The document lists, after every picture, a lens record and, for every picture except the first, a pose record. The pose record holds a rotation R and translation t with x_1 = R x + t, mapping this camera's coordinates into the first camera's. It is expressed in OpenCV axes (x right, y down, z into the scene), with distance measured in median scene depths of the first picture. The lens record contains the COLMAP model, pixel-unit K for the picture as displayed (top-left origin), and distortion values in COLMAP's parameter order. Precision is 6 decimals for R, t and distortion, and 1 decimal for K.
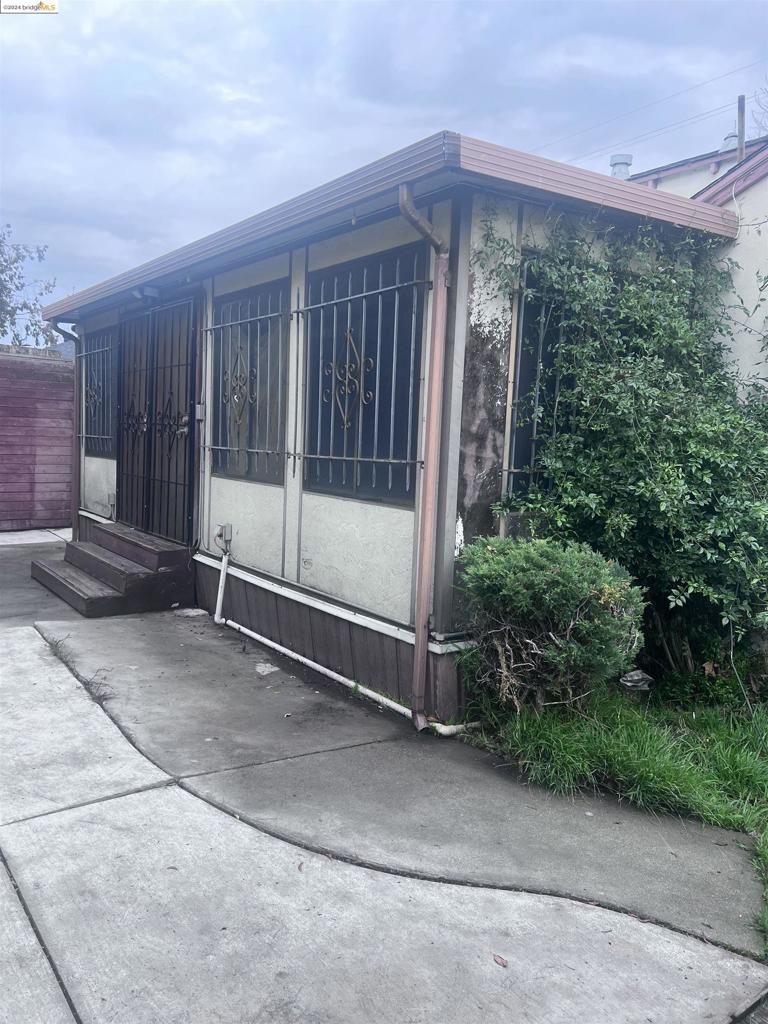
lens RADIAL K [[768.6, 0, 382.5], [0, 768.6, 502.3], [0, 0, 1]] dist [0.059646, -0.070009]
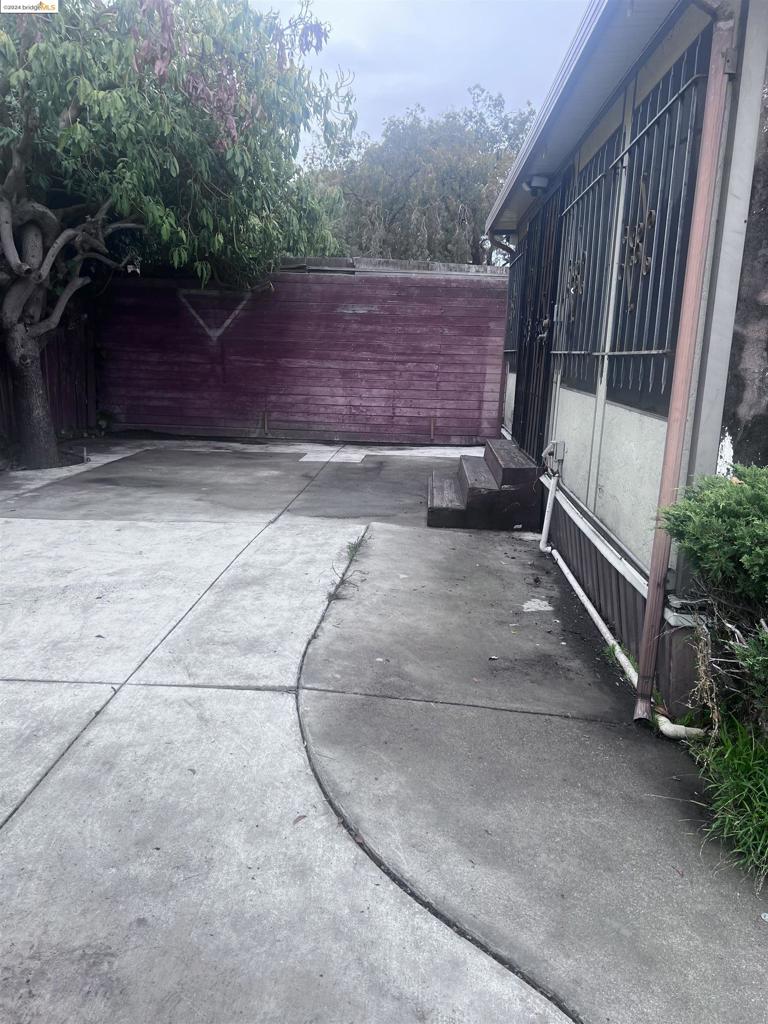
lens RADIAL K [[768.6, 0, 394.7], [0, 768.6, 519.4], [0, 0, 1]] dist [0.059646, -0.070009]
pose [[0.780588, 0.122664, -0.612892, 0.299415], [-0.056814, 0.990420, 0.125862, 0.024489], [0.622459, -0.063425, 0.780078, 0.287245]]
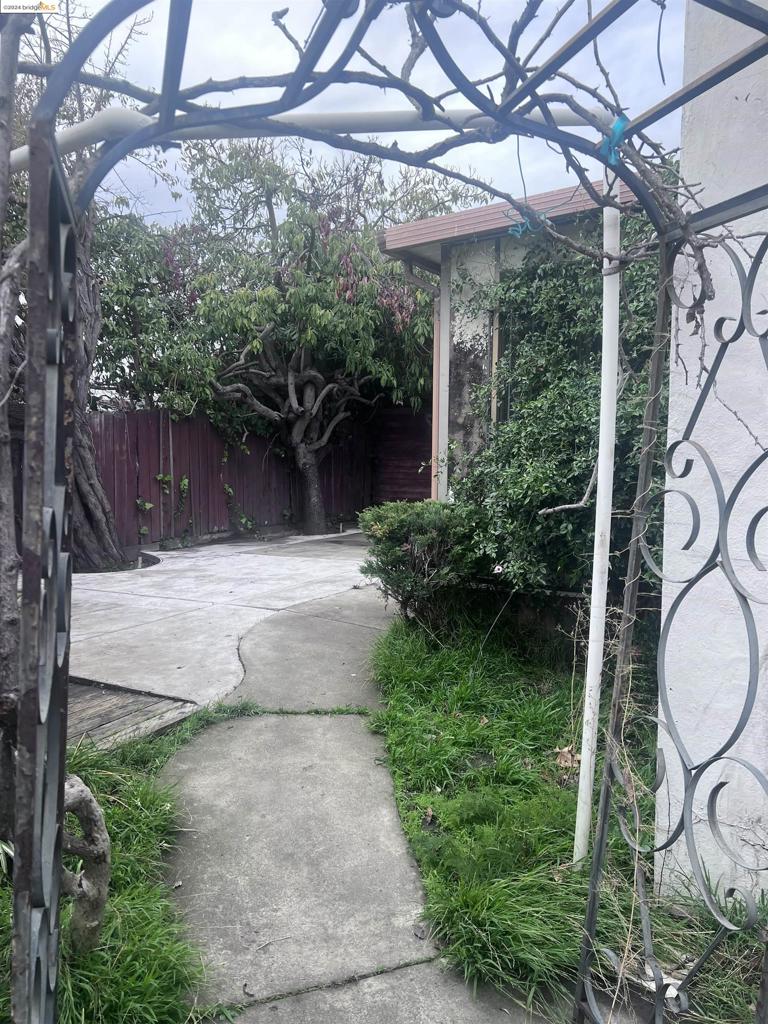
lens RADIAL K [[768.6, 0, 387.4], [0, 768.6, 518.9], [0, 0, 1]] dist [0.059646, -0.070009]
pose [[0.395051, 0.044483, -0.917582, 1.299835], [-0.068676, 0.997462, 0.018788, 0.057613], [0.916089, 0.055593, 0.397103, 0.367600]]
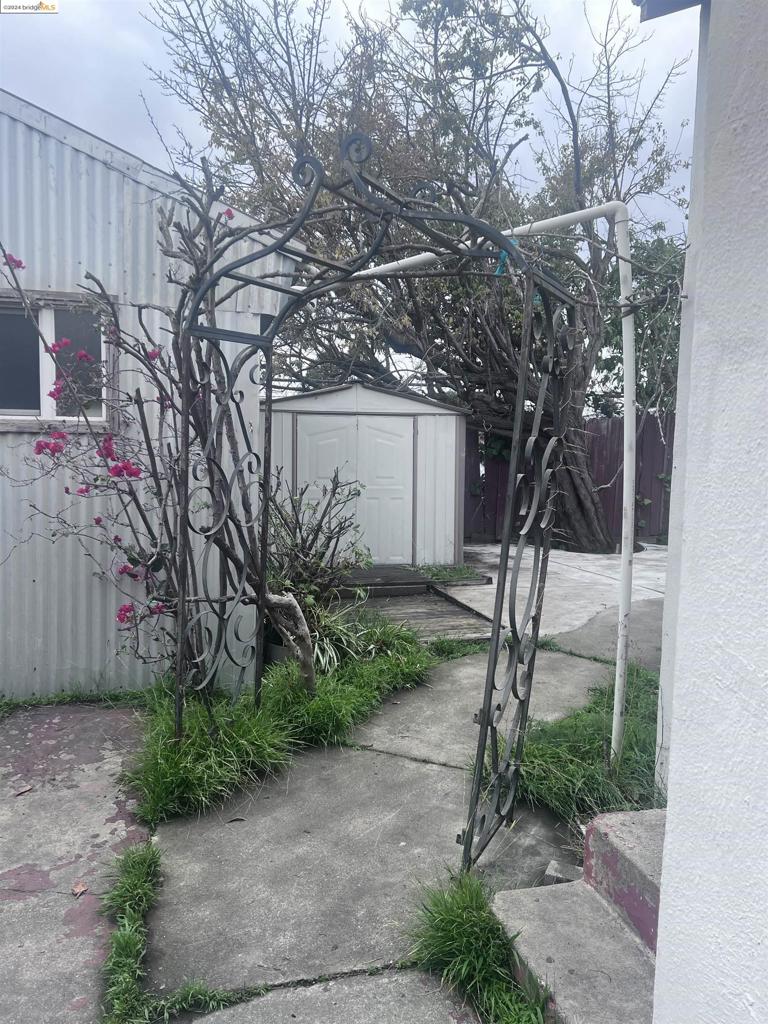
lens RADIAL K [[768.6, 0, 373.5], [0, 768.6, 510.9], [0, 0, 1]] dist [0.059646, -0.070009]
pose [[-0.374815, 0.032019, -0.926547, 1.635075], [-0.119368, 0.989418, 0.082480, 0.036597], [0.919383, 0.141515, -0.367027, 0.789865]]
